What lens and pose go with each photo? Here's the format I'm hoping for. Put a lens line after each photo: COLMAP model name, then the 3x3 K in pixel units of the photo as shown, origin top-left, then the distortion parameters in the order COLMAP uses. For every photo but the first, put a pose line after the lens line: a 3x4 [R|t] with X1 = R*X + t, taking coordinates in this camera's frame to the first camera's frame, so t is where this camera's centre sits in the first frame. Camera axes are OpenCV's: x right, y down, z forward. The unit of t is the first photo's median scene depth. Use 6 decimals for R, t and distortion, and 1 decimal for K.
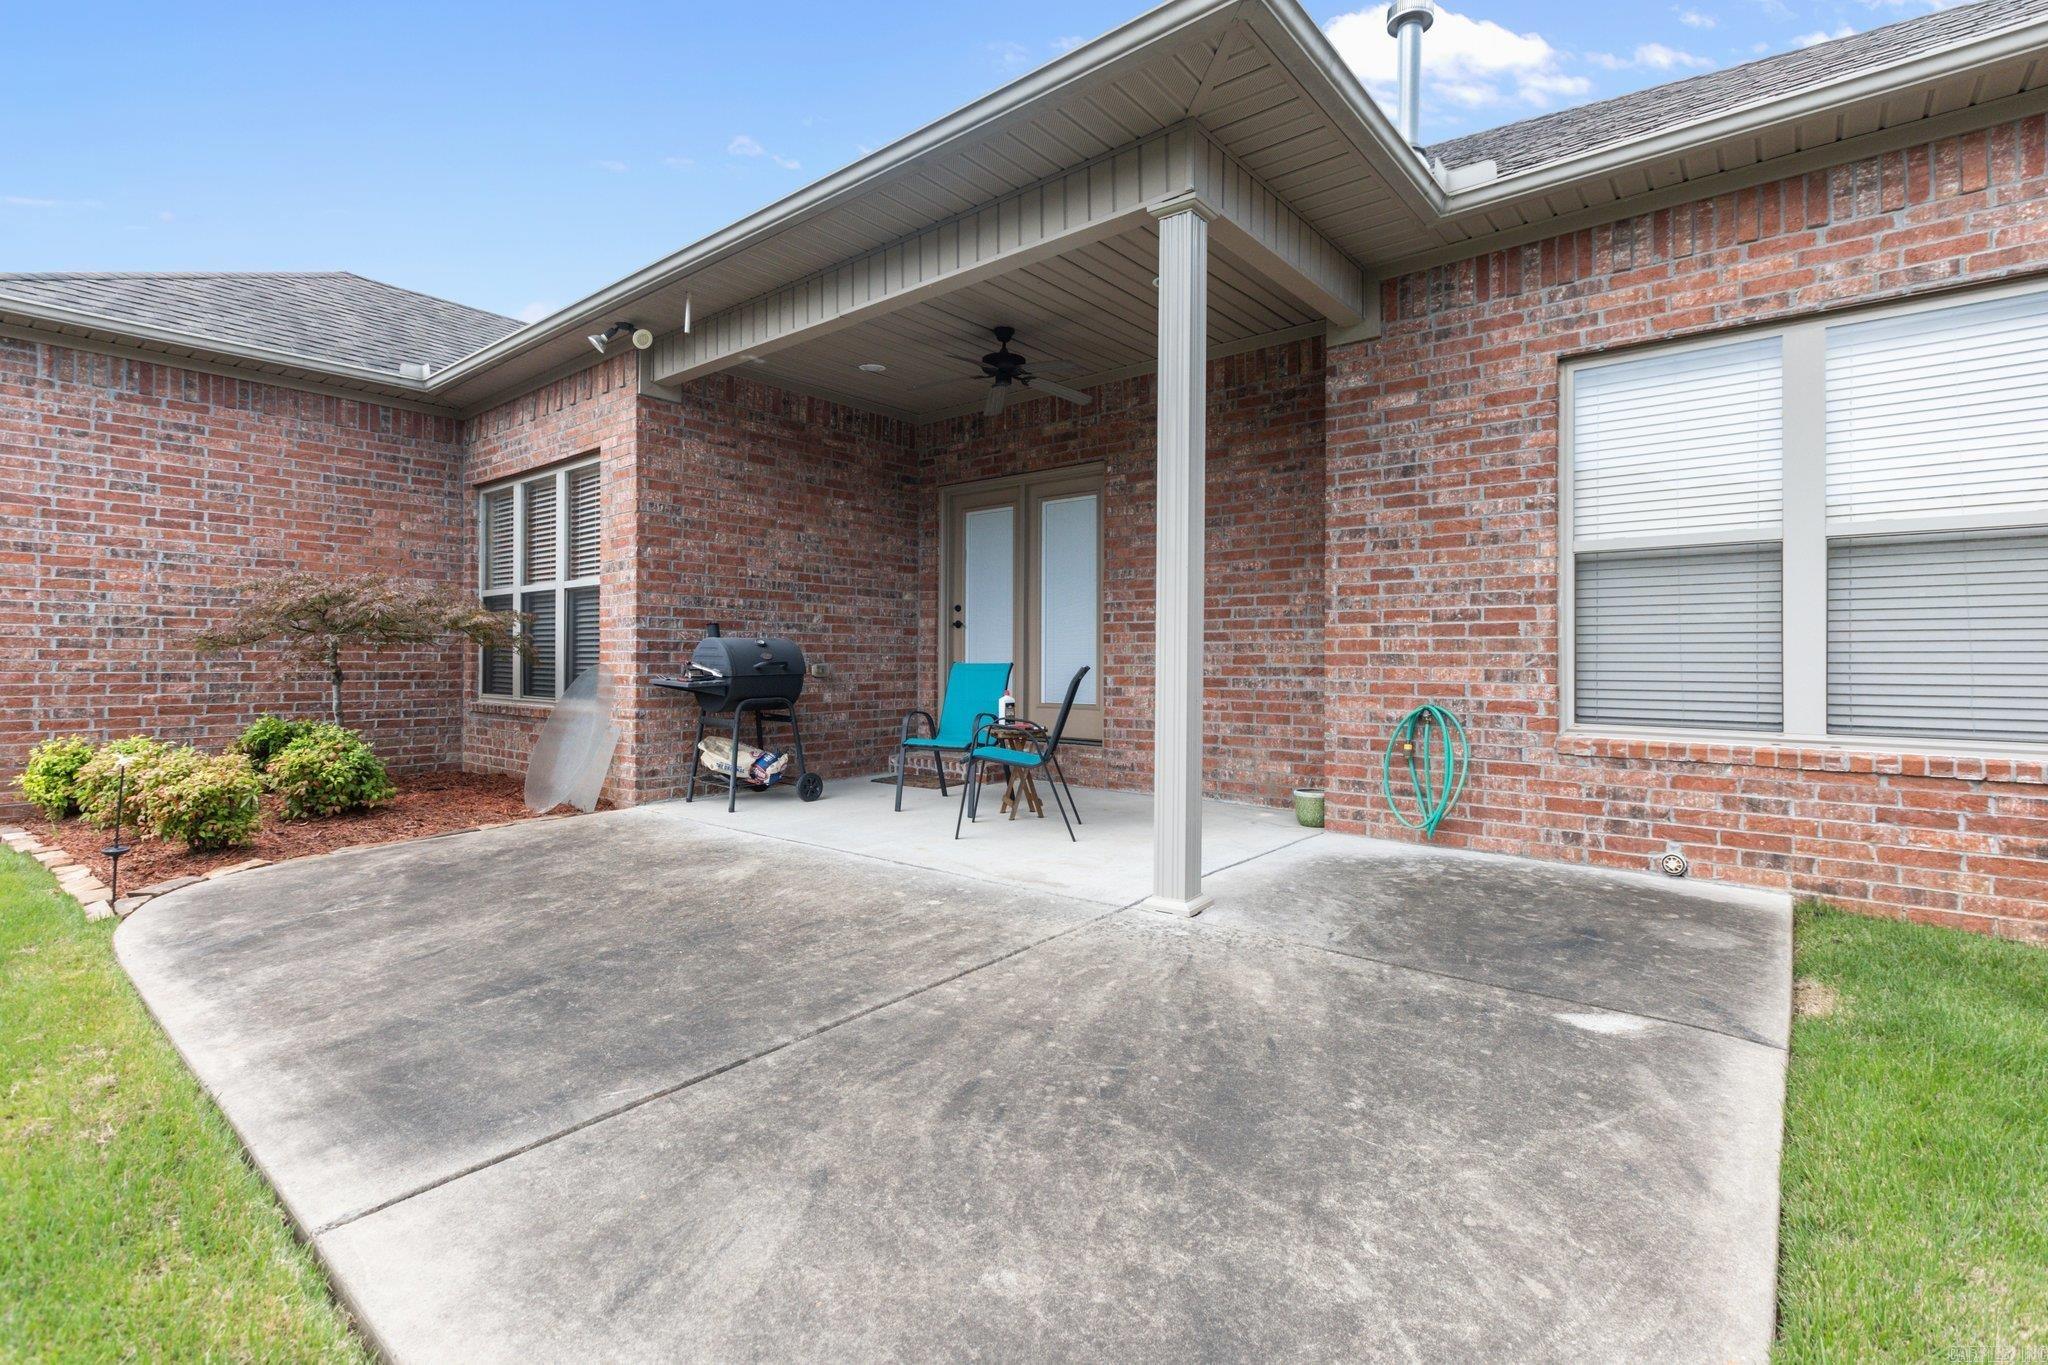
lens RADIAL K [[938.1, 0, 1020.1], [0, 938.1, 583.3], [0, 0, 1]] dist [0.001219, 0.000685]
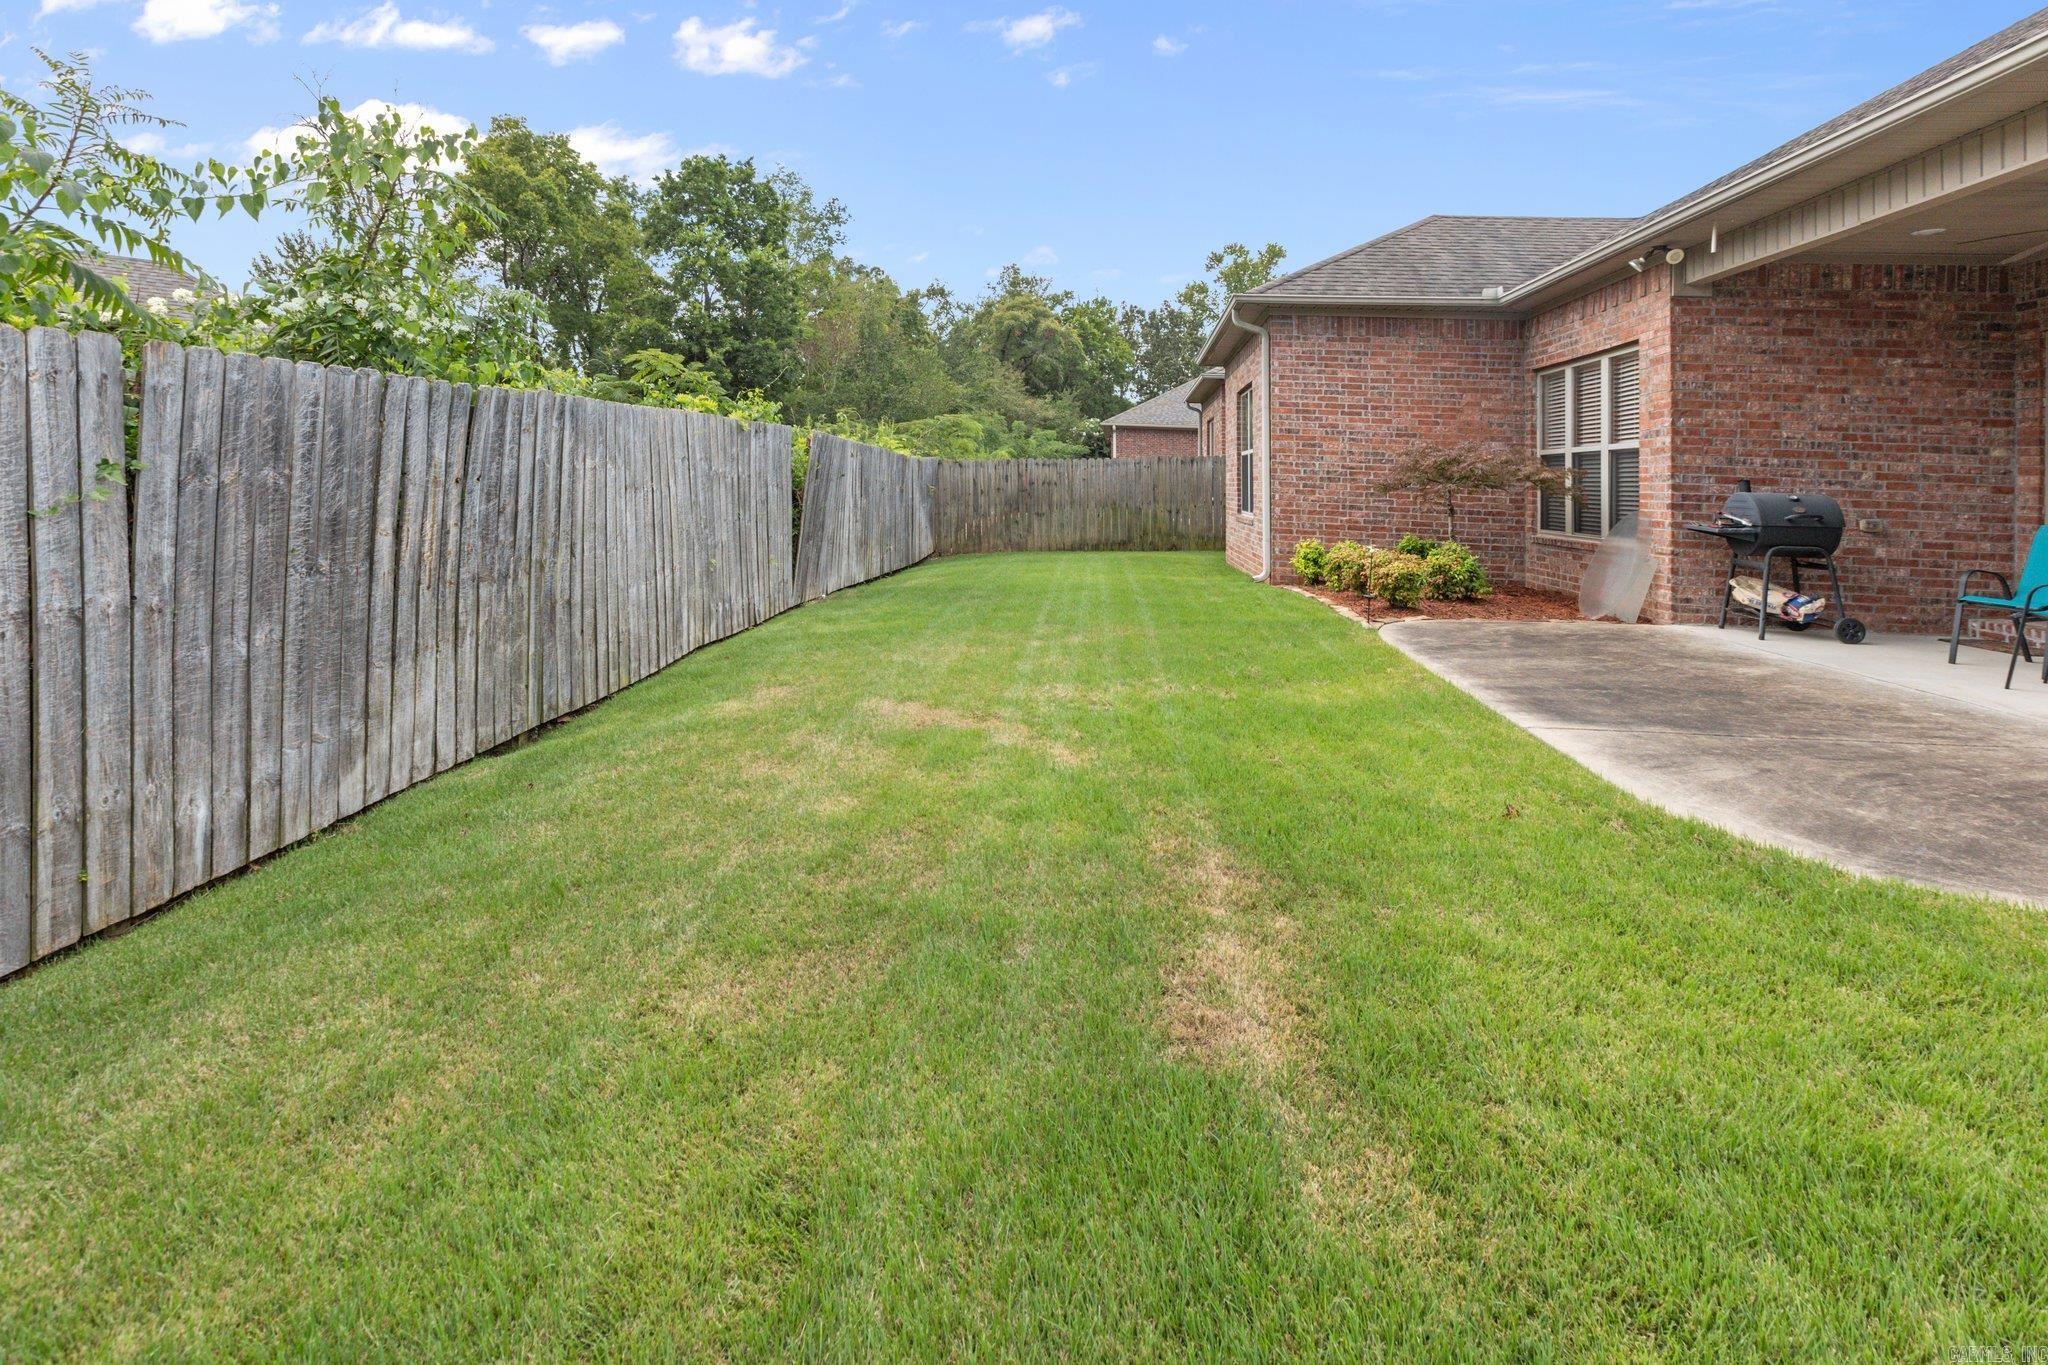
lens RADIAL K [[978.0, 0, 1018.7], [0, 978.0, 478.6], [0, 0, 1]] dist [0.004469, 0.000949]
pose [[0.555674, 0.015405, -0.831257, 0.250591], [0.032141, 0.998683, 0.039992, -0.050027], [0.830778, -0.048940, 0.554447, -0.578314]]
